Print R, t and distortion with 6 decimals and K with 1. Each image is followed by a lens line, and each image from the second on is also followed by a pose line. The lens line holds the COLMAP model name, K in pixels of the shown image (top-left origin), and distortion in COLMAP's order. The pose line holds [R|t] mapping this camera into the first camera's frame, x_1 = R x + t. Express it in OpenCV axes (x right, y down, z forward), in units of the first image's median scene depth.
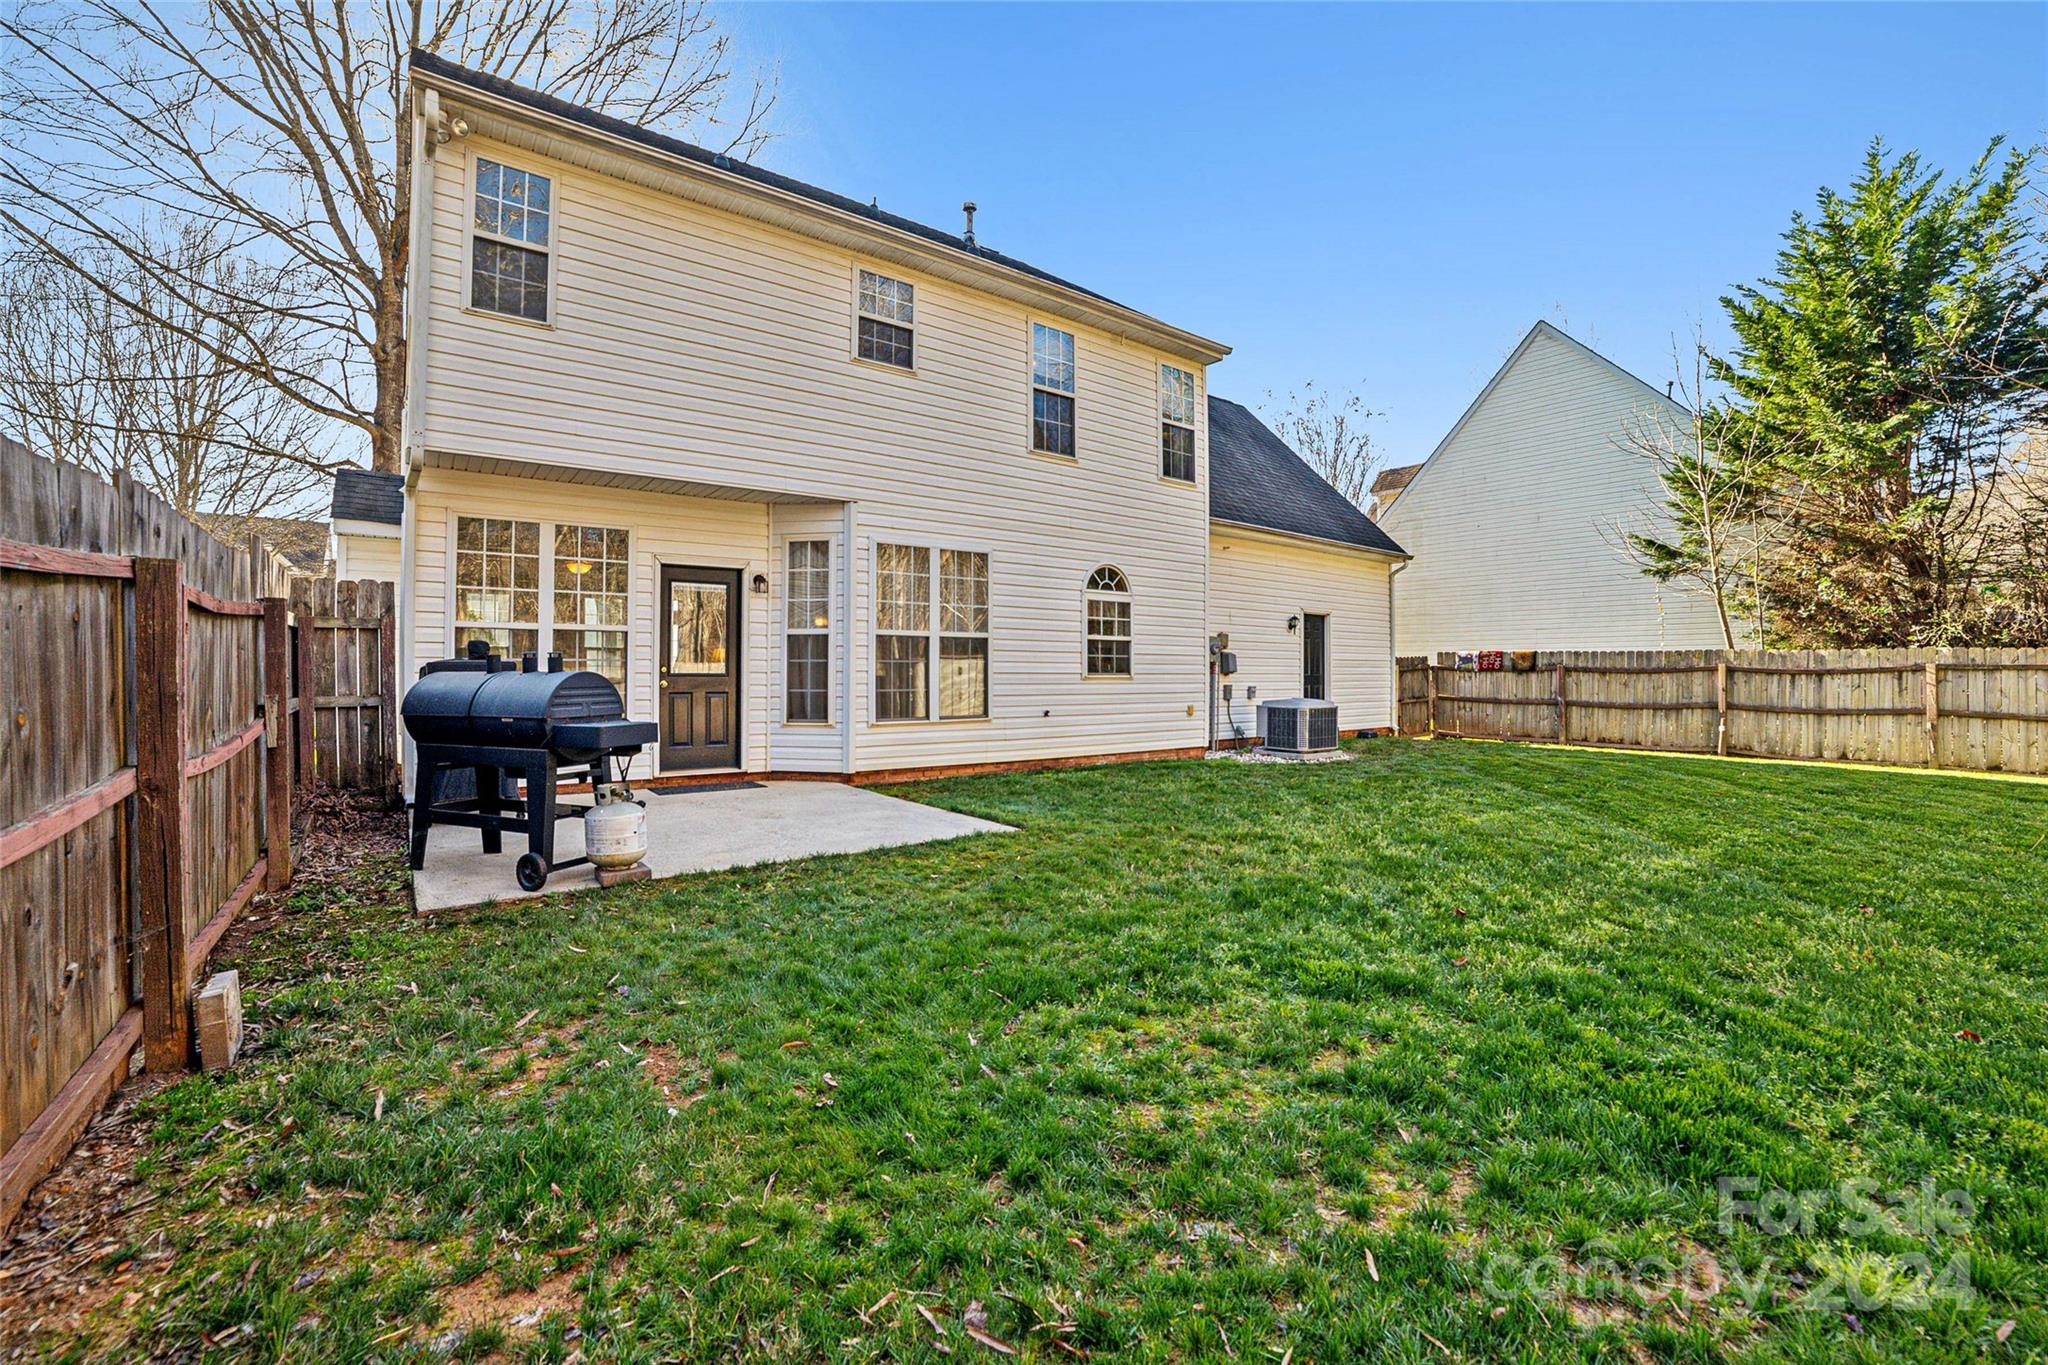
lens RADIAL K [[841.2, 0, 1020.9], [0, 841.2, 669.6], [0, 0, 1]] dist [-0.073232, 0.027309]
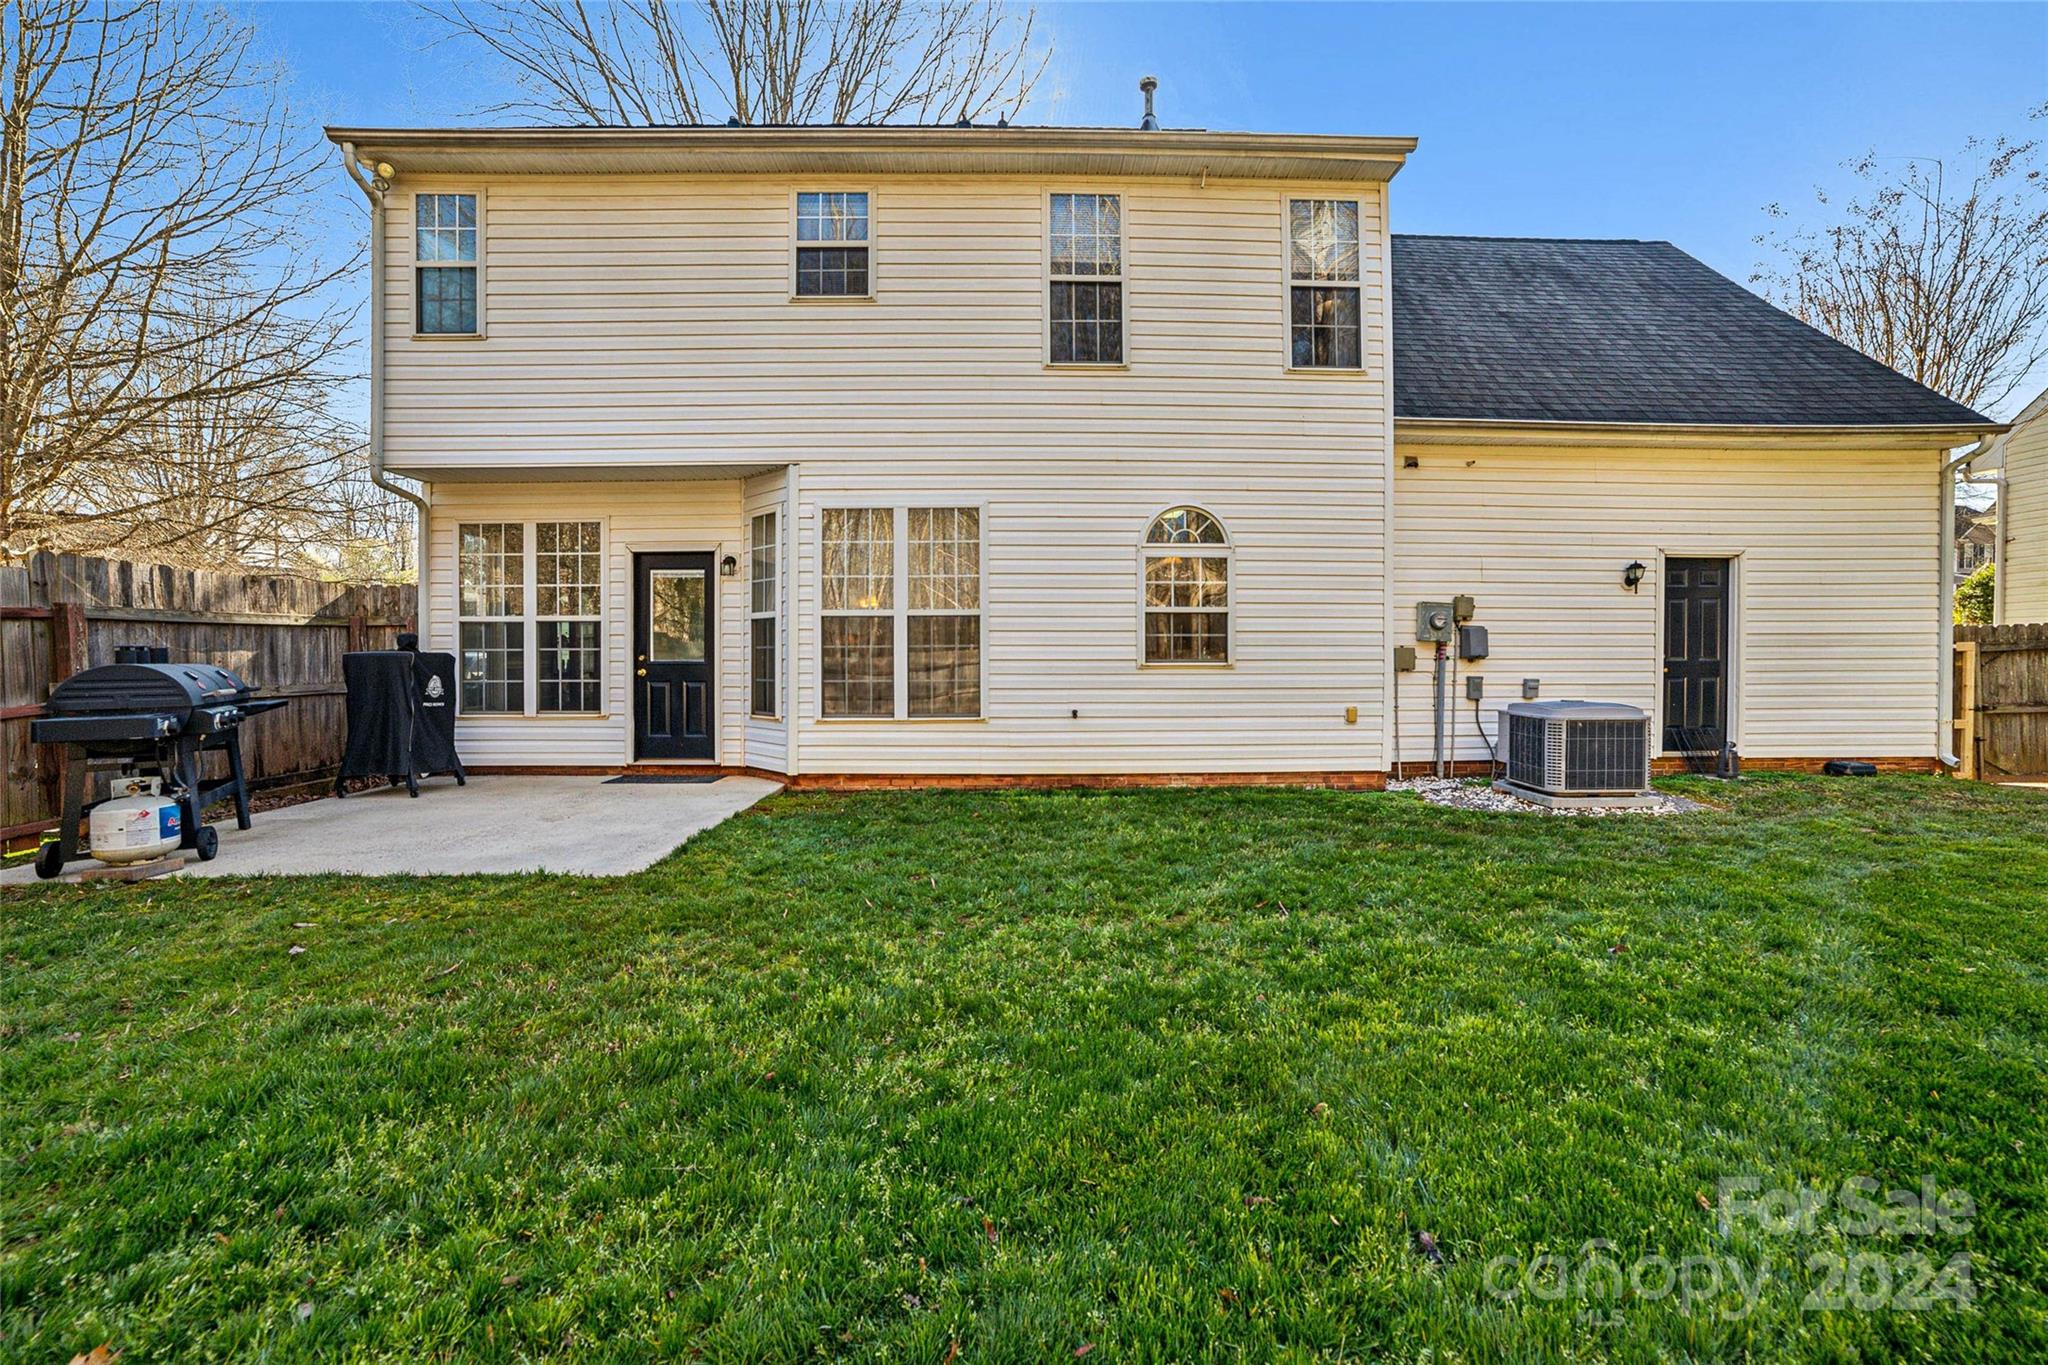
lens RADIAL K [[825.8, 0, 1025.0], [0, 825.8, 670.8], [0, 0, 1]] dist [-0.068876, 0.037113]
pose [[0.815091, 0.008457, -0.579271, 0.415889], [0.006325, 0.999704, 0.023495, -0.003747], [0.579298, -0.022815, 0.814796, 0.373782]]
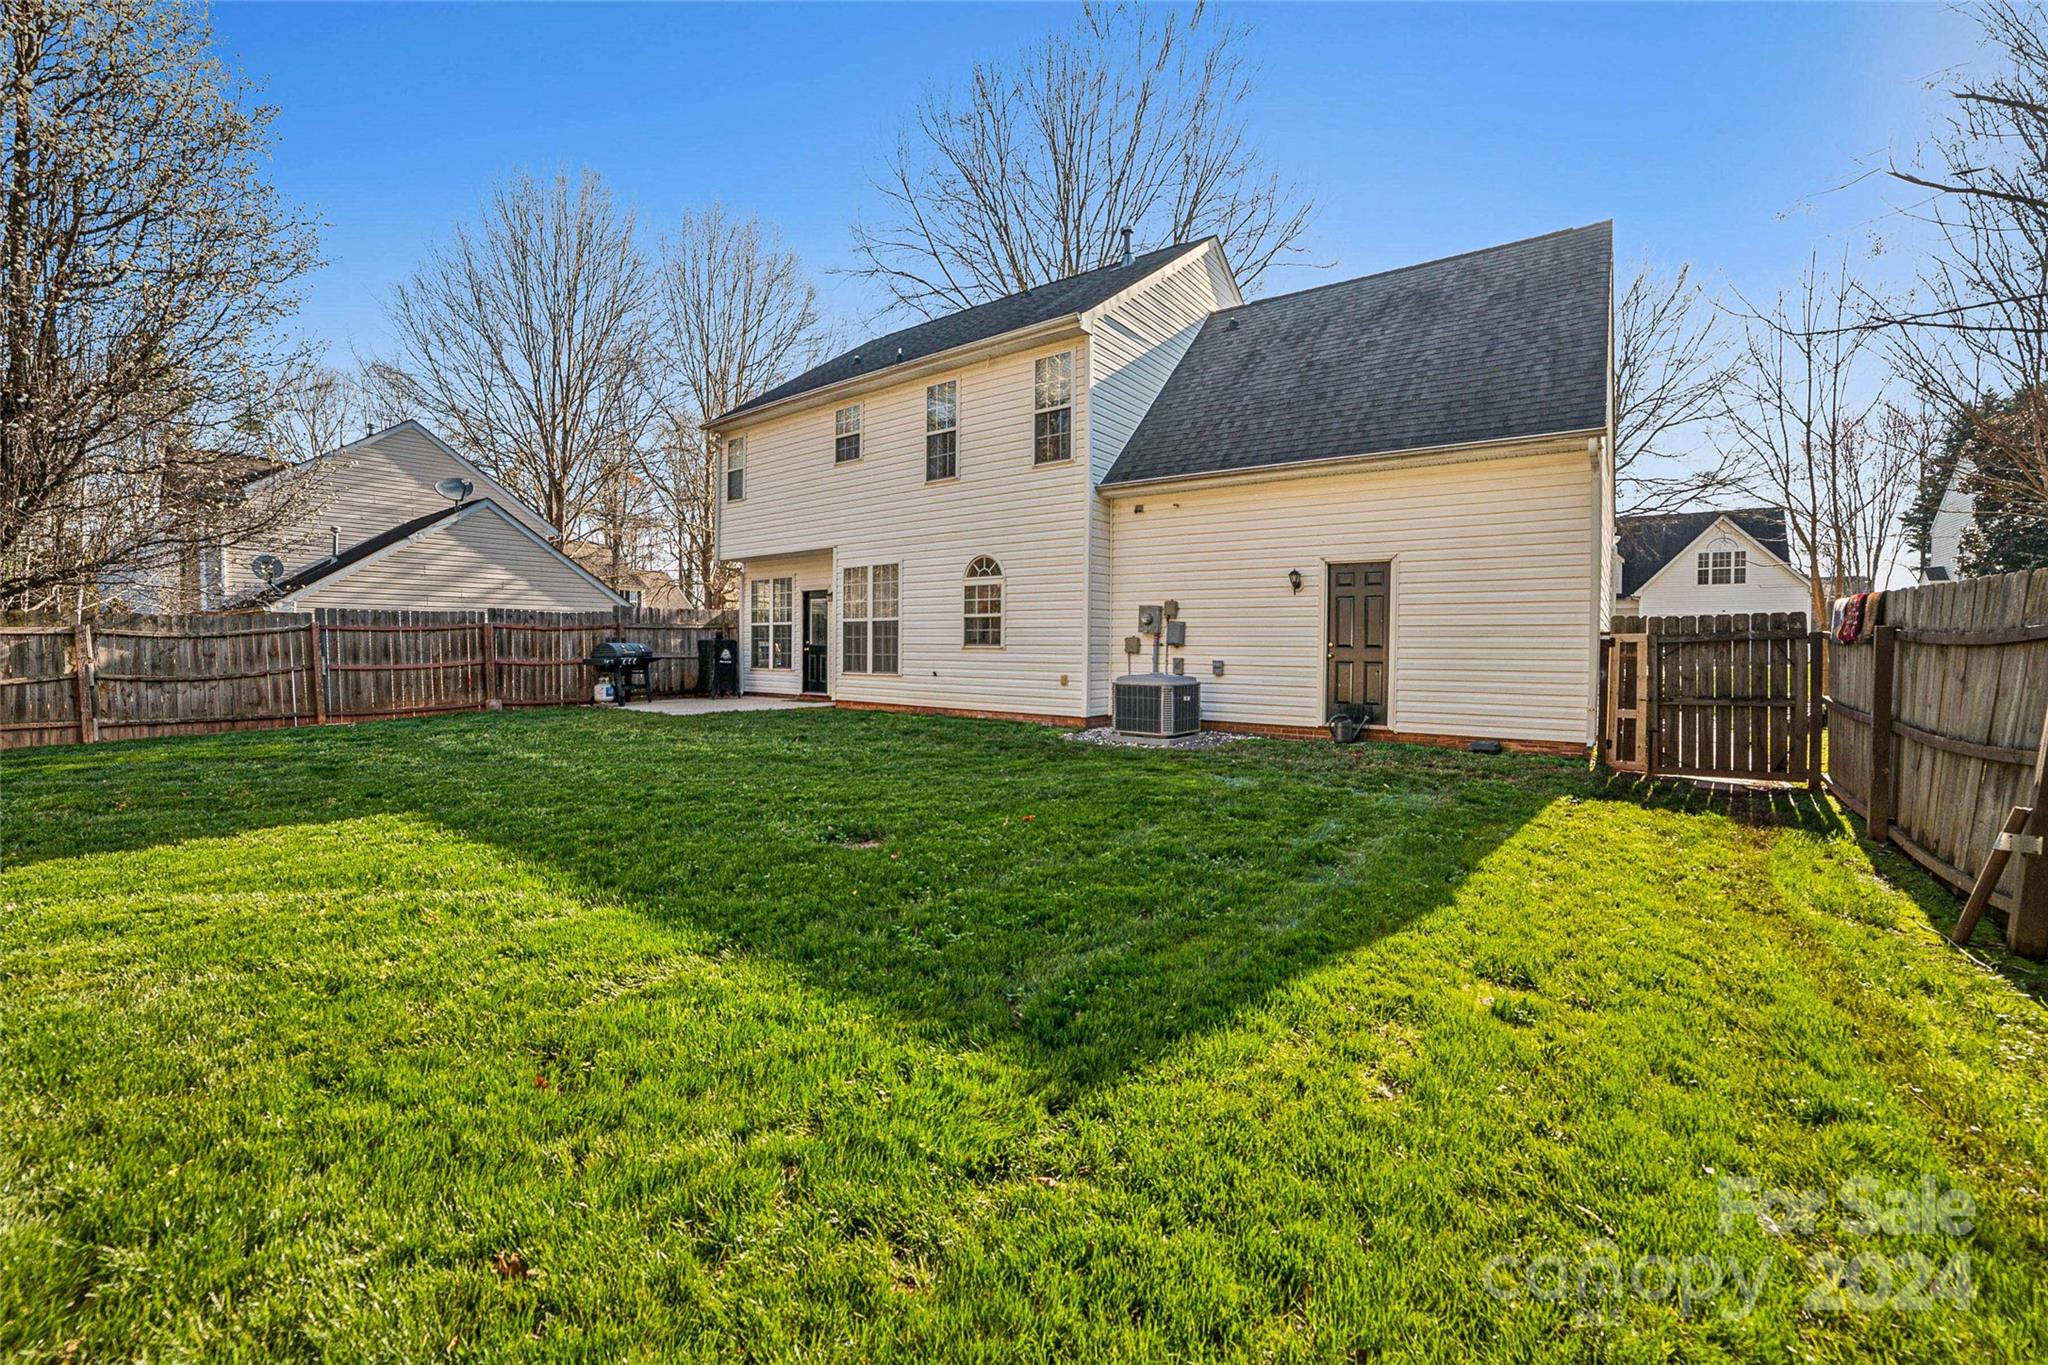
lens RADIAL K [[828.3, 0, 1011.1], [0, 828.3, 692.9], [0, 0, 1]] dist [-0.093355, 0.025115]
pose [[0.269228, 0.056281, -0.961431, 1.340959], [0.001819, 0.998260, 0.058946, 0.004037], [0.963075, -0.017618, 0.268657, 0.750363]]
